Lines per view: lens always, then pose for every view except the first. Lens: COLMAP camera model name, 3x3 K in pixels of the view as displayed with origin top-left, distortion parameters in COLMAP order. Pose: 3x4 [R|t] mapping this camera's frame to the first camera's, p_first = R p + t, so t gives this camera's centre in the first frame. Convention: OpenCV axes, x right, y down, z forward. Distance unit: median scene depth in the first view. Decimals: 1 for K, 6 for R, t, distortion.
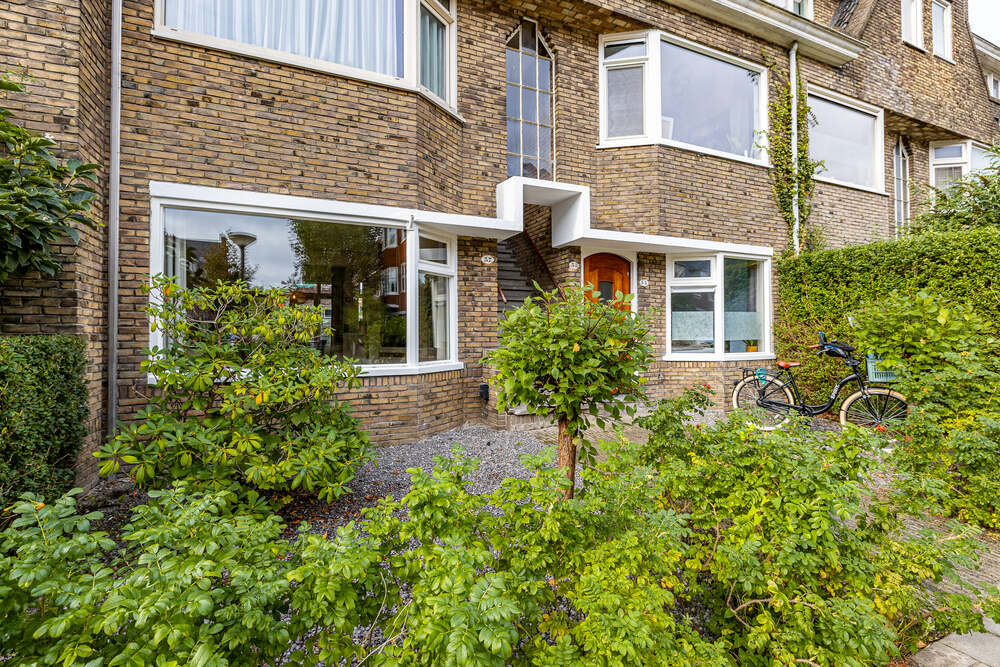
lens RADIAL K [[454.3, 0, 502.4], [0, 454.3, 327.7], [0, 0, 1]] dist [-0.004027, 0.001287]
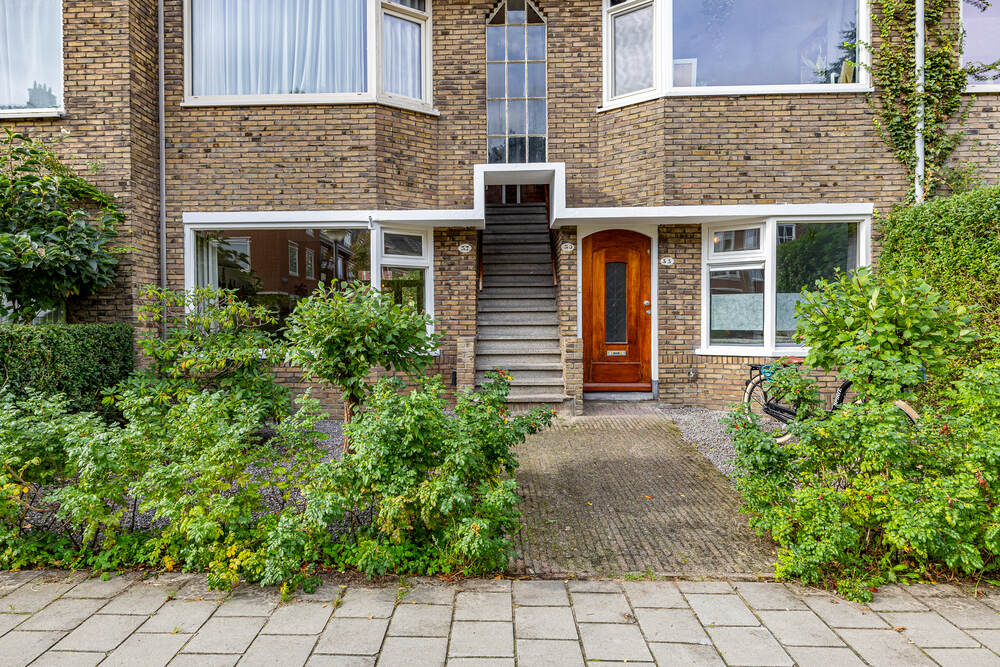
lens RADIAL K [[590.1, 0, 500.0], [0, 590.1, 333.5], [0, 0, 1]] dist [0.002793, -0.000705]
pose [[0.898318, 0.009254, -0.439248, 0.604059], [0.006199, 0.999412, 0.033733, -0.004755], [0.439302, -0.033026, 0.897732, -0.144672]]
